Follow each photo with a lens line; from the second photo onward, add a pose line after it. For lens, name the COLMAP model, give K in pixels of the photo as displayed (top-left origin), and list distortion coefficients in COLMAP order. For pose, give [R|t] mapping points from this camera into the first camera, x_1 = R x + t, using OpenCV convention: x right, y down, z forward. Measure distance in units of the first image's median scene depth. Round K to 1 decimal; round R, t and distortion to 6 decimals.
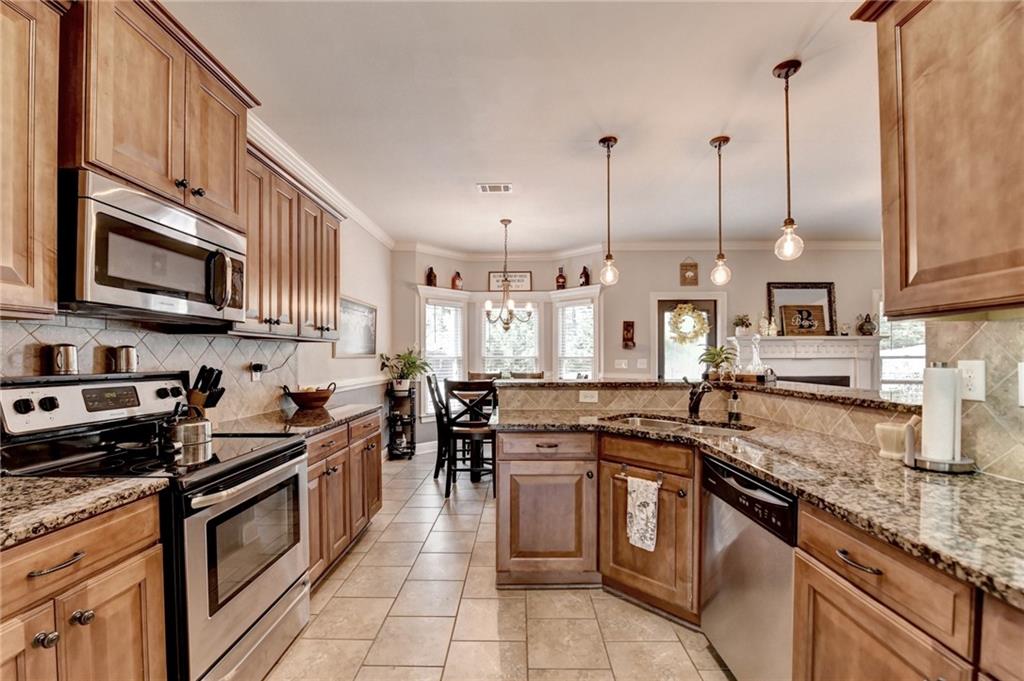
lens RADIAL K [[426.2, 0, 514.5], [0, 426.2, 358.3], [0, 0, 1]] dist [-0.012998, -0.003647]
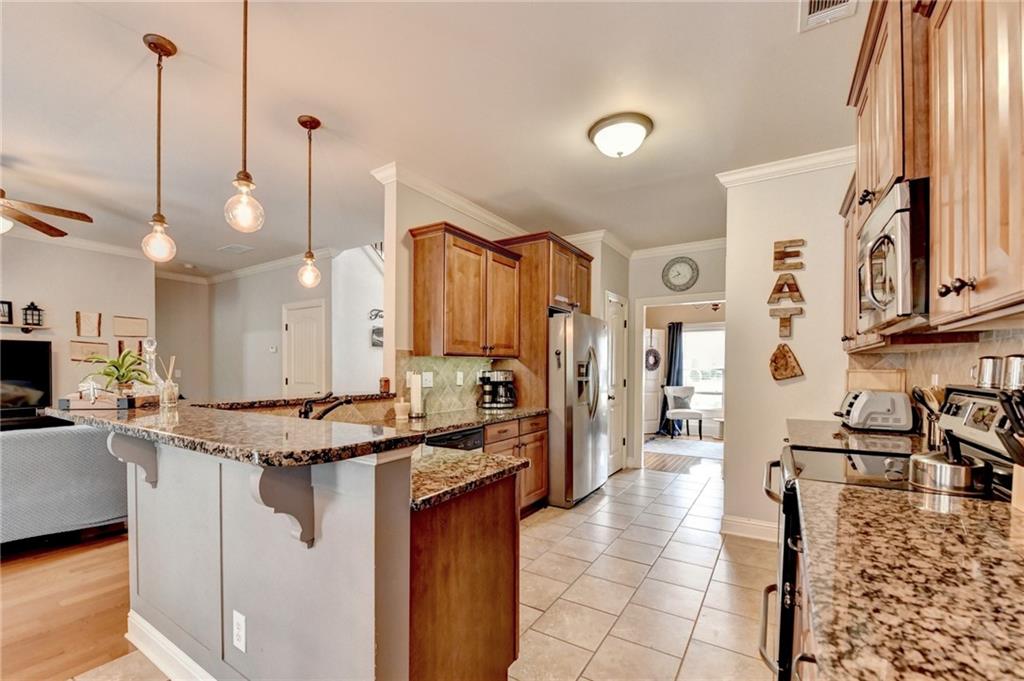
lens RADIAL K [[434.7, 0, 487.8], [0, 434.7, 374.0], [0, 0, 1]] dist [-0.002866, -0.000638]
pose [[-0.831985, -0.004452, 0.554780, -0.437474], [0.001733, 0.999942, 0.010624, -0.003989], [-0.554795, 0.009800, -0.831930, 1.747769]]
